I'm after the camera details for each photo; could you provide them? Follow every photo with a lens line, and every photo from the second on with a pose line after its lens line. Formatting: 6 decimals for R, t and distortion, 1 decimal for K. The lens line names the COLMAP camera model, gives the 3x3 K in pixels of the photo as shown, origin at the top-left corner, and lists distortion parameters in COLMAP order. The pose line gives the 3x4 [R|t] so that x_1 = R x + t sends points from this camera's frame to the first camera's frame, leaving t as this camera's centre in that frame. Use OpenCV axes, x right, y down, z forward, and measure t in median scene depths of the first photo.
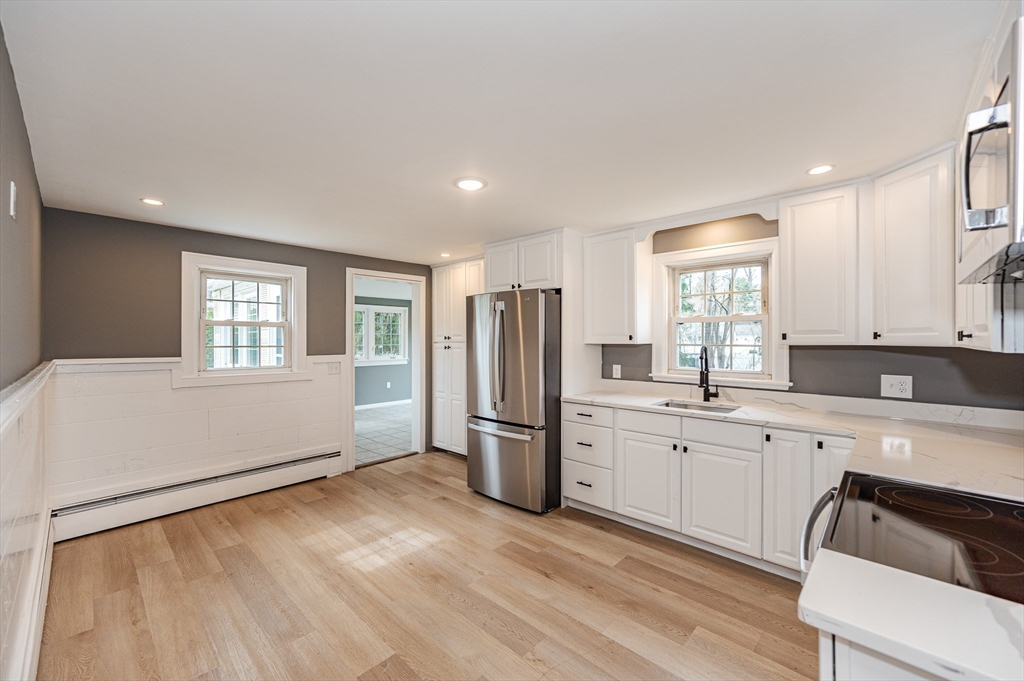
lens RADIAL K [[393.4, 0, 478.0], [0, 393.4, 337.2], [0, 0, 1]] dist [-0.001181, 0.003406]
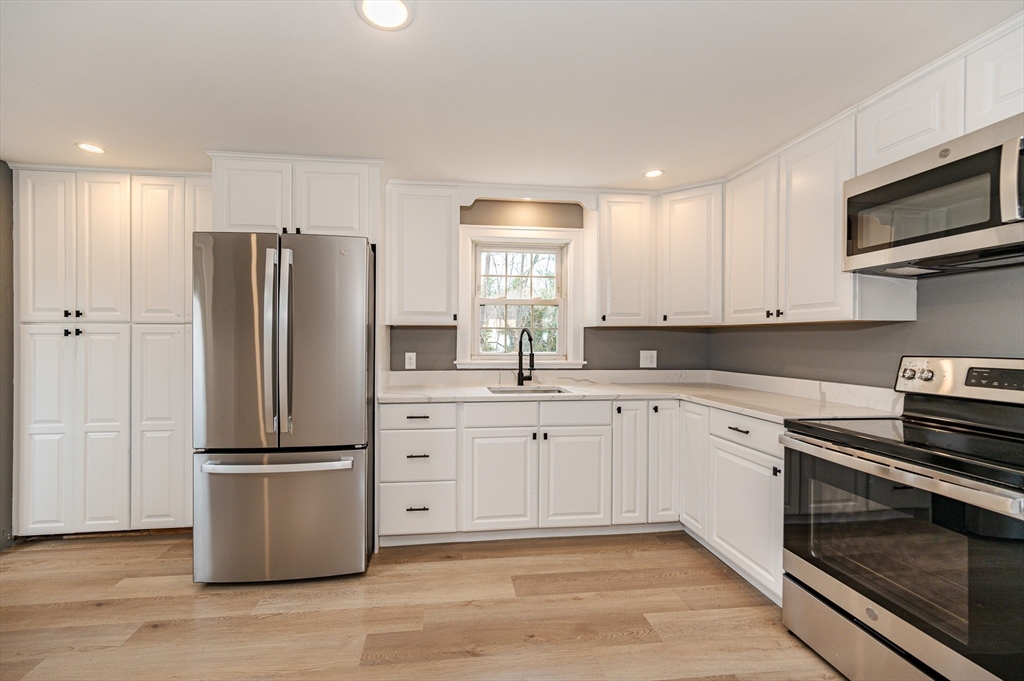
lens RADIAL K [[431.4, 0, 453.7], [0, 431.4, 340.5], [0, 0, 1]] dist [0.000826, 0.000369]
pose [[0.631224, 0.005166, 0.775583, -0.308326], [-0.011578, 0.999929, 0.002762, 0.045401], [-0.775514, -0.010723, 0.631239, 0.405816]]
